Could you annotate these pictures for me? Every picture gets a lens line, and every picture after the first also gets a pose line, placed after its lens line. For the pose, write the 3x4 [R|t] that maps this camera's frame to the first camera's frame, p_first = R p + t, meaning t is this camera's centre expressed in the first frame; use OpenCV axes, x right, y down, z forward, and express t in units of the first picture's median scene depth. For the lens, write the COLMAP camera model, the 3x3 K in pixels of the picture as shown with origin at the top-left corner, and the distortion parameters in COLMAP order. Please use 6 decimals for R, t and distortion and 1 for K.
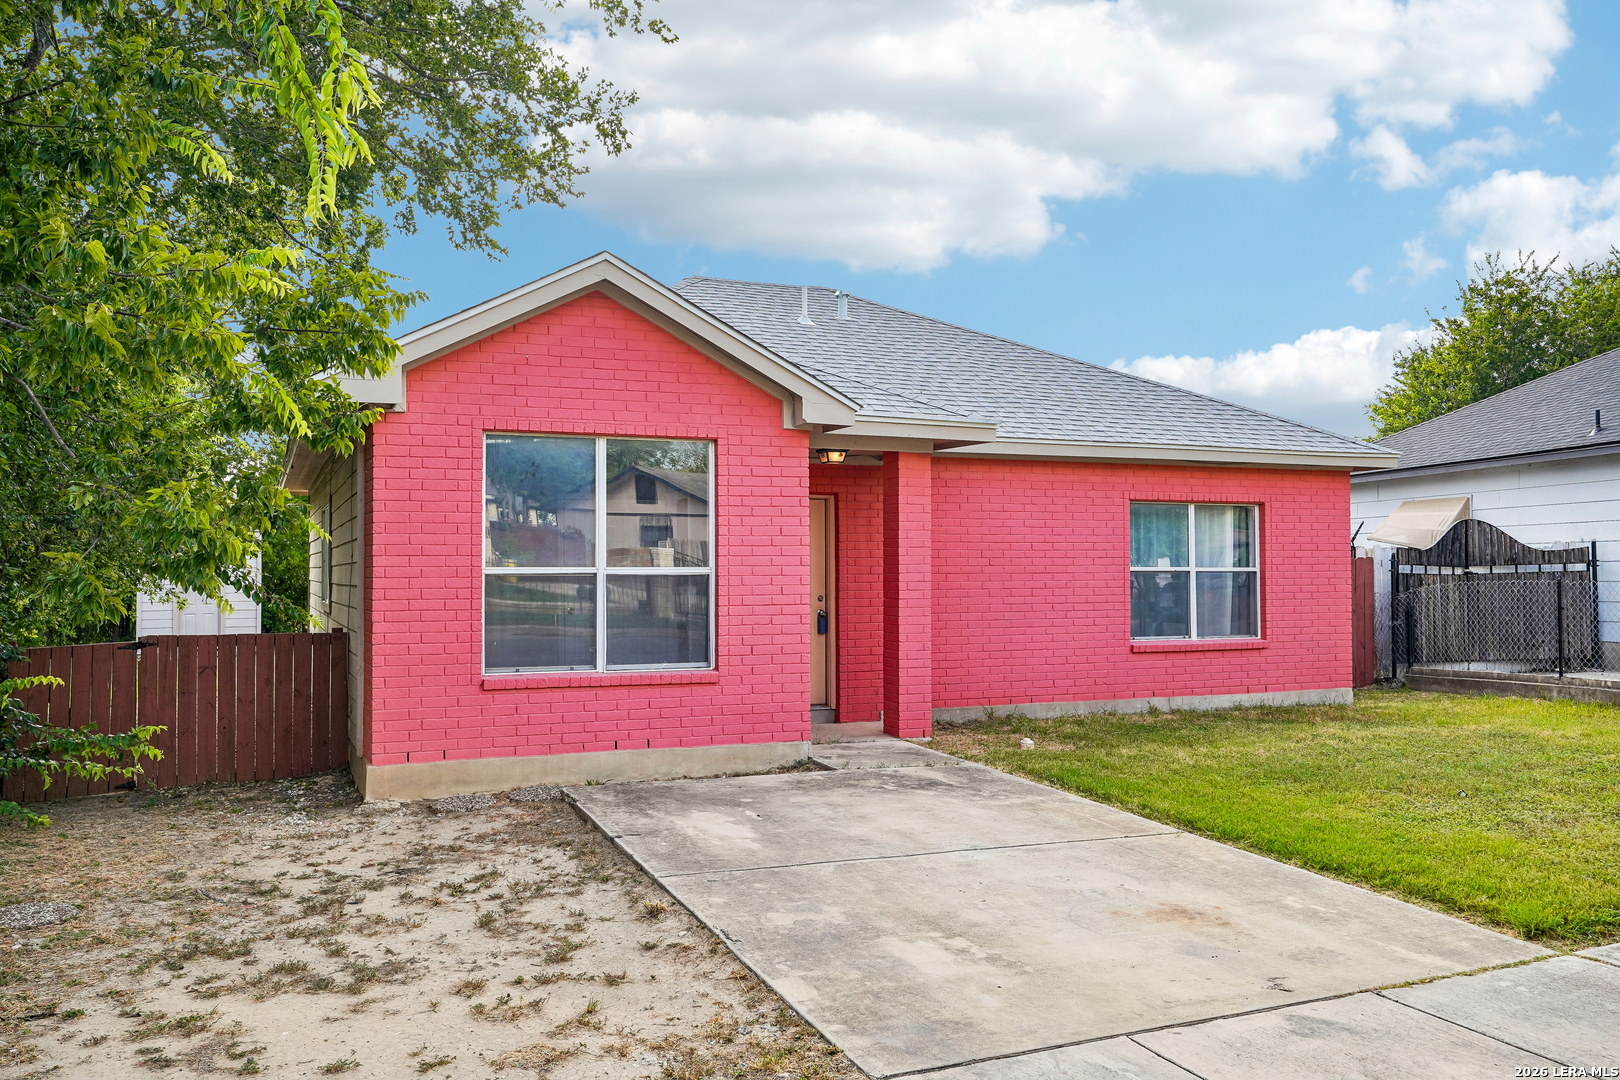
lens RADIAL K [[1331.4, 0, 862.2], [0, 1331.4, 563.8], [0, 0, 1]] dist [0.000324, 0.001004]
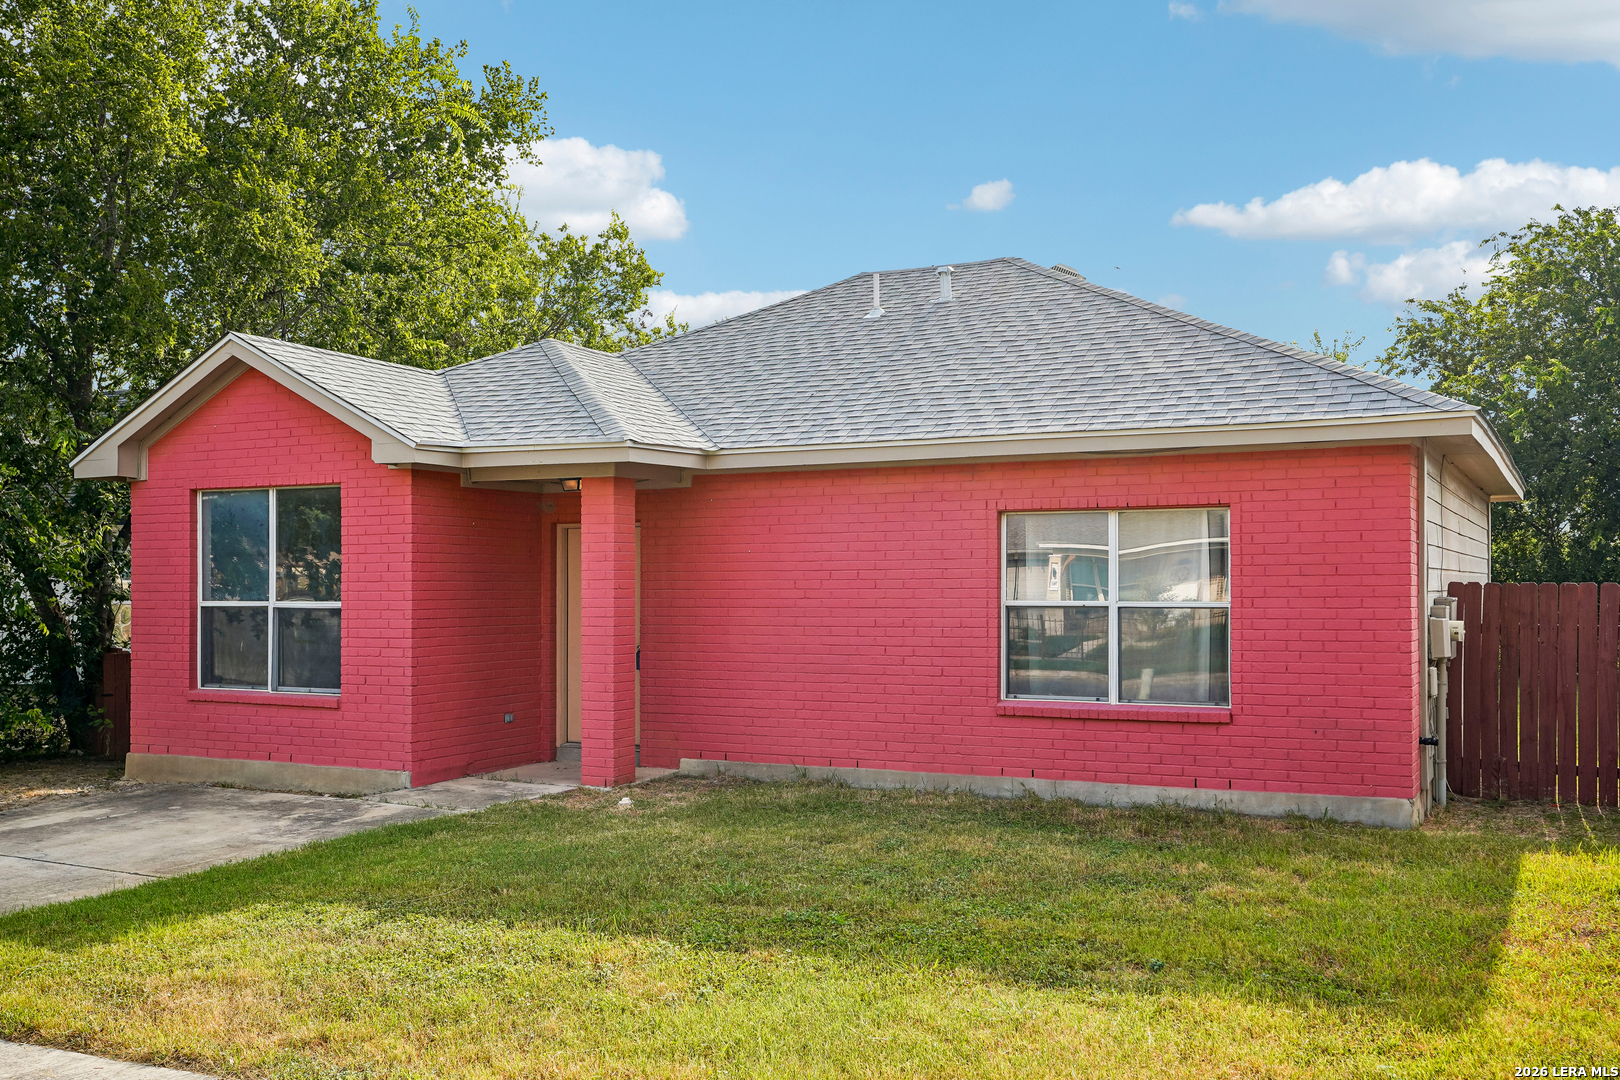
lens RADIAL K [[1620.1, 0, 852.0], [0, 1620.1, 570.6], [0, 0, 1]] dist [0.015034, 0.000000]
pose [[0.622922, -0.006814, -0.782254, 1.057565], [0.004806, 0.999977, -0.004883, -0.012793], [0.782269, -0.000718, 0.622940, 0.448898]]
